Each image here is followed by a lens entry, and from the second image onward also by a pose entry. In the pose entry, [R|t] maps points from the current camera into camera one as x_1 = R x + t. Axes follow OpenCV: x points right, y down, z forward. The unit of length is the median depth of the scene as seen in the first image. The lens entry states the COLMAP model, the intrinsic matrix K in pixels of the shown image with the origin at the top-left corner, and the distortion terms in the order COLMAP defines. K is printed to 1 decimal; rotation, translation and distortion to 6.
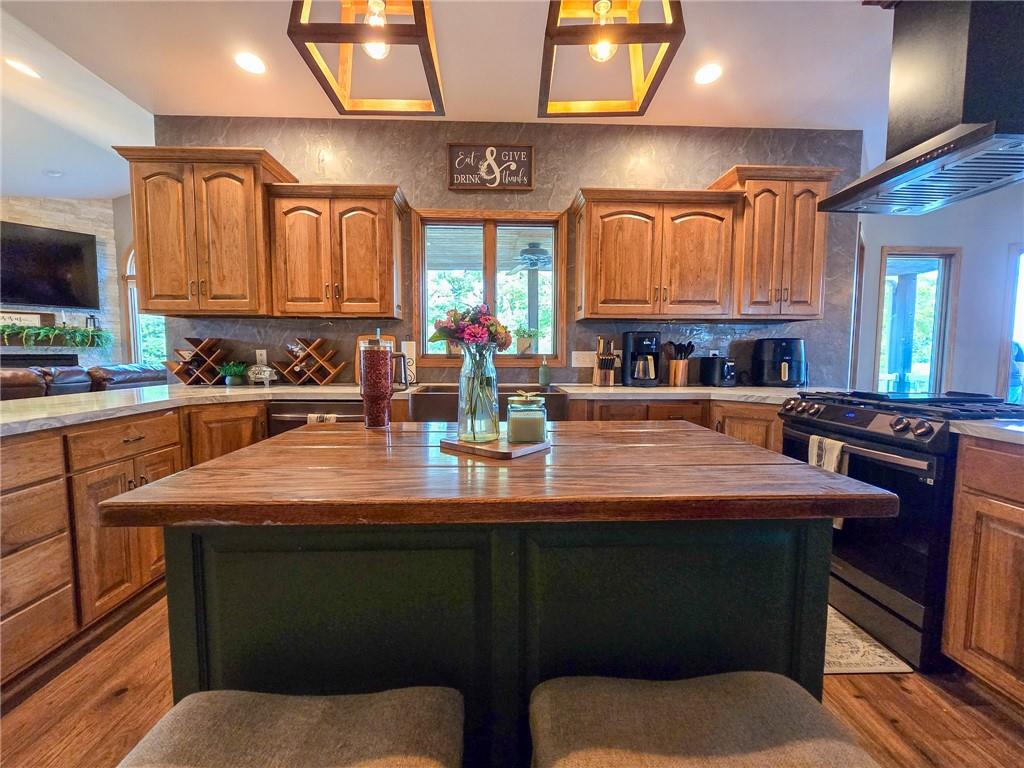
lens RADIAL K [[420.7, 0, 507.2], [0, 420.7, 384.6], [0, 0, 1]] dist [-0.009758, 0.004298]
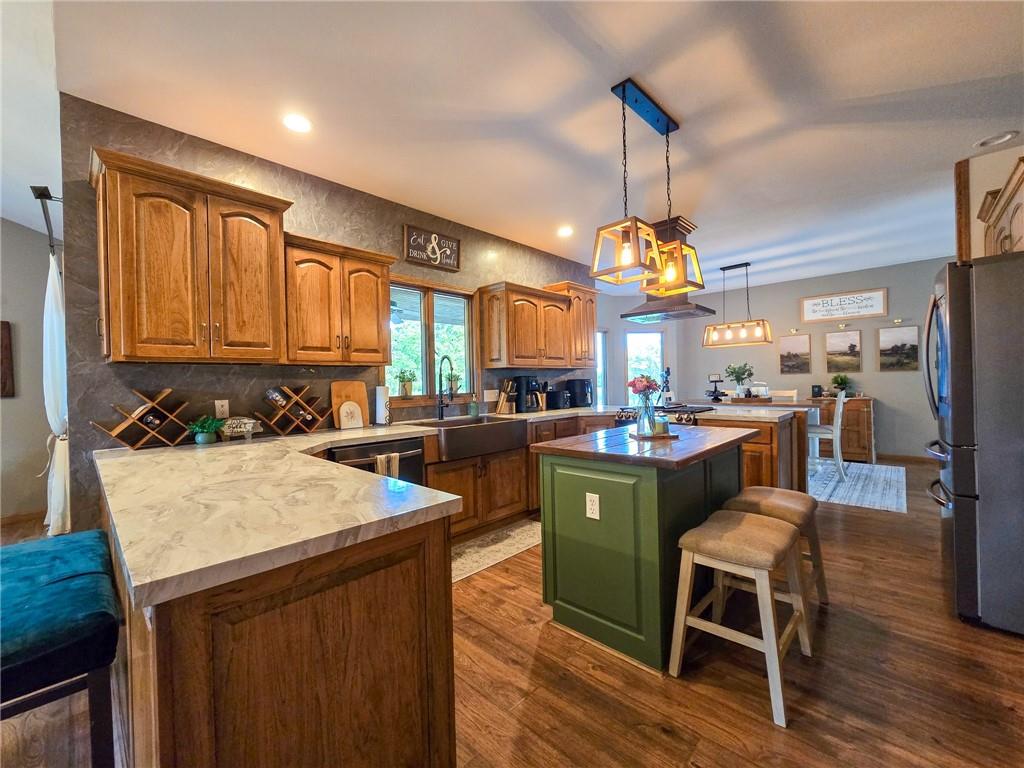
lens RADIAL K [[420.7, 0, 507.2], [0, 420.7, 384.6], [0, 0, 1]] dist [-0.009758, 0.004298]
pose [[0.718970, -0.022911, 0.694664, -0.802735], [0.074680, 0.996217, -0.044437, -0.033785], [-0.691018, 0.083826, 0.717961, -0.040057]]
